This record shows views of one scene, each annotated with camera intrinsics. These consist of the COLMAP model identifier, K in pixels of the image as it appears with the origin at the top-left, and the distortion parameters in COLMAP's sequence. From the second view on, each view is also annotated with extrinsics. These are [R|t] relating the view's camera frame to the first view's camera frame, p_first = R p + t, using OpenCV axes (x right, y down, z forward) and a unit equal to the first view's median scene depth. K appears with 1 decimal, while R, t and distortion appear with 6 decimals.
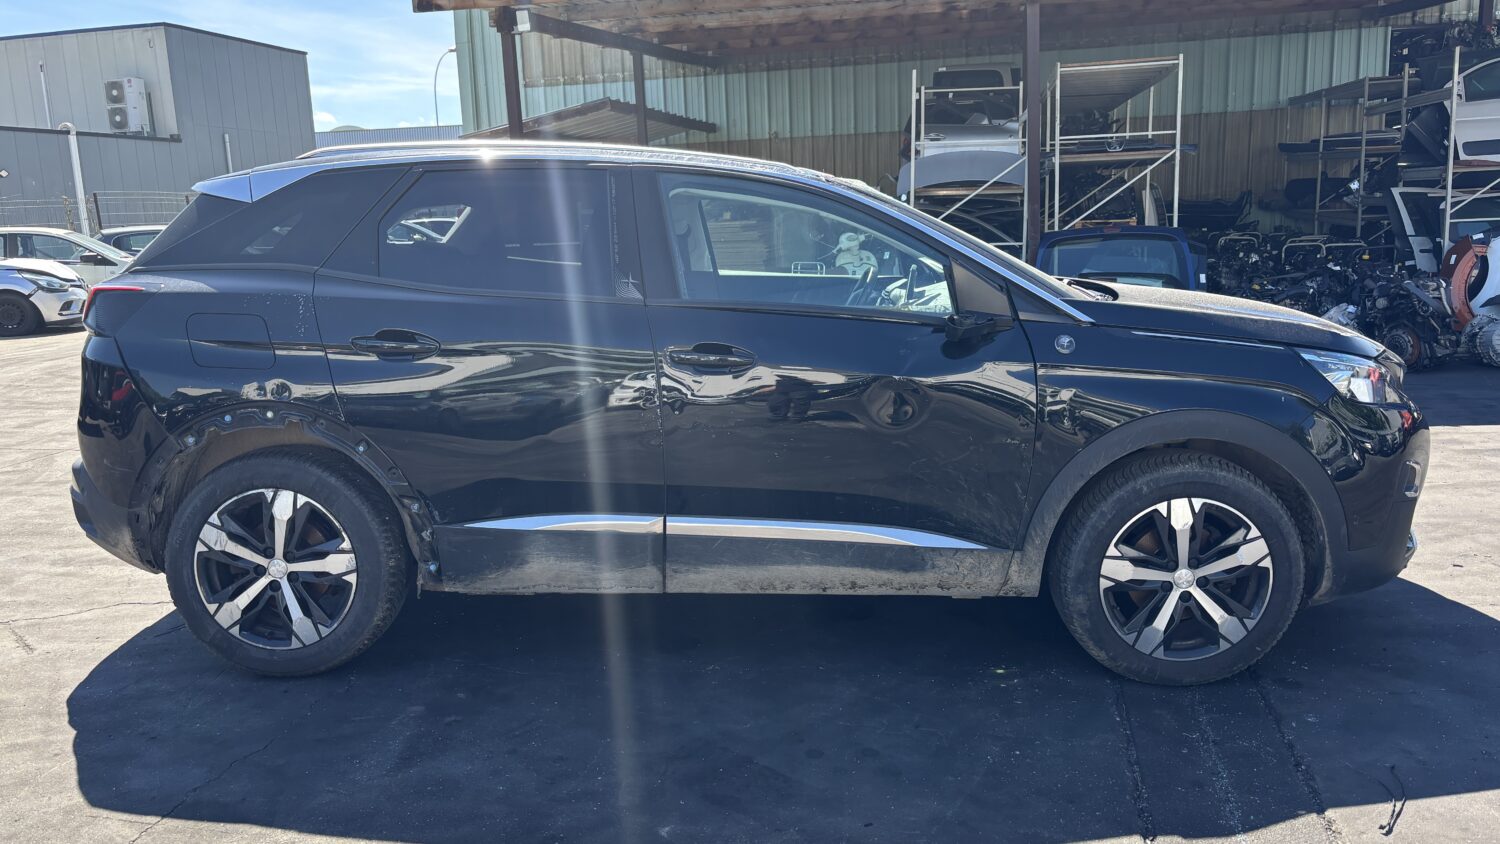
lens RADIAL K [[1157.7, 0, 742.6], [0, 1157.7, 416.2], [0, 0, 1]] dist [0.079441, -0.124312]
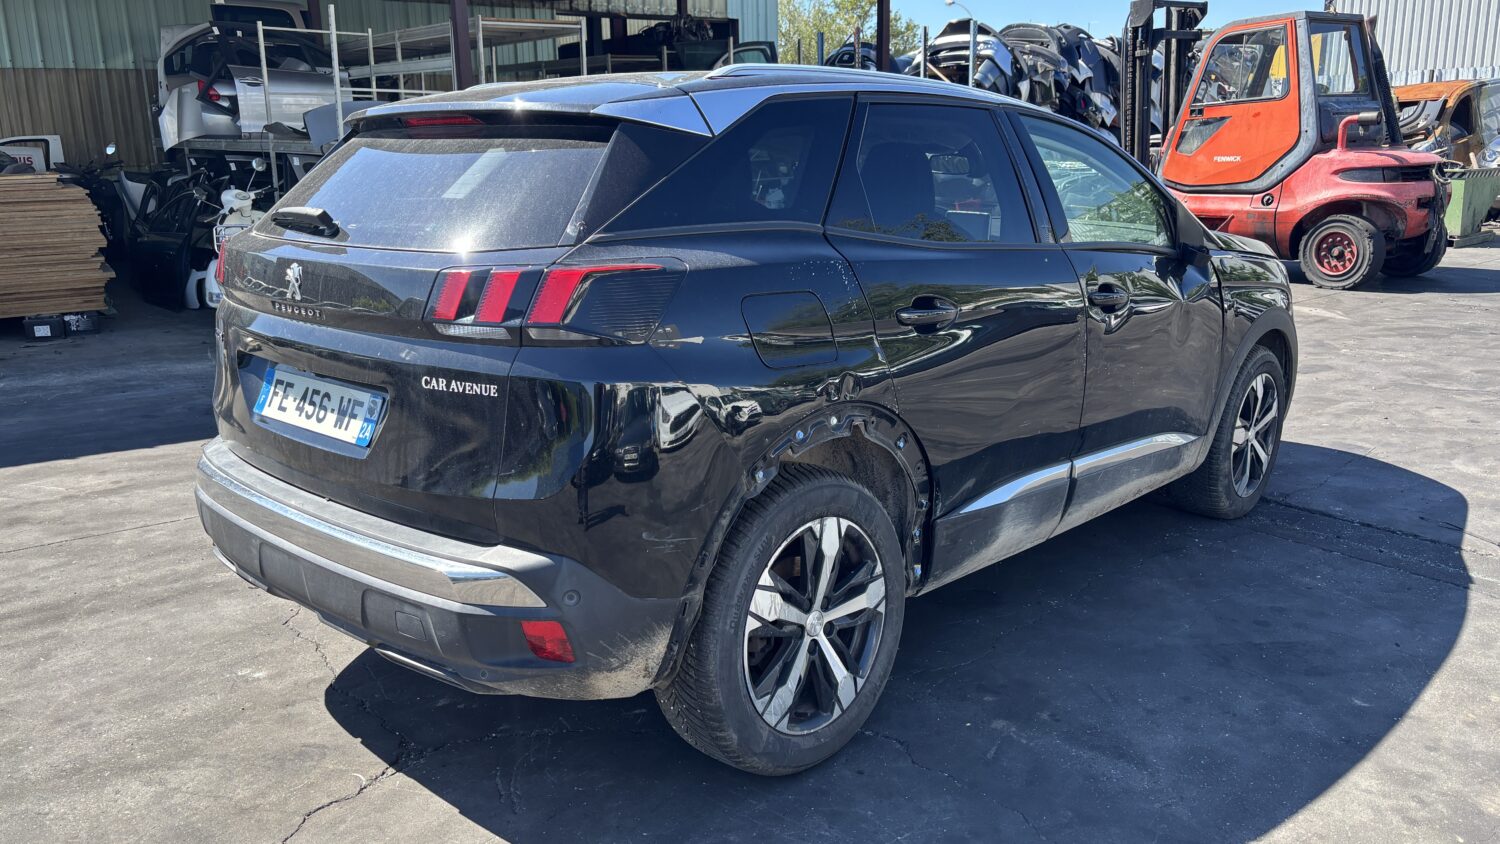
lens RADIAL K [[1157.7, 0, 742.6], [0, 1157.7, 416.2], [0, 0, 1]] dist [0.079441, -0.124312]
pose [[0.640160, -0.151690, 0.753117, -0.985644], [0.129200, 0.987608, 0.089098, -0.076823], [-0.757300, 0.040266, 0.651825, 0.544168]]
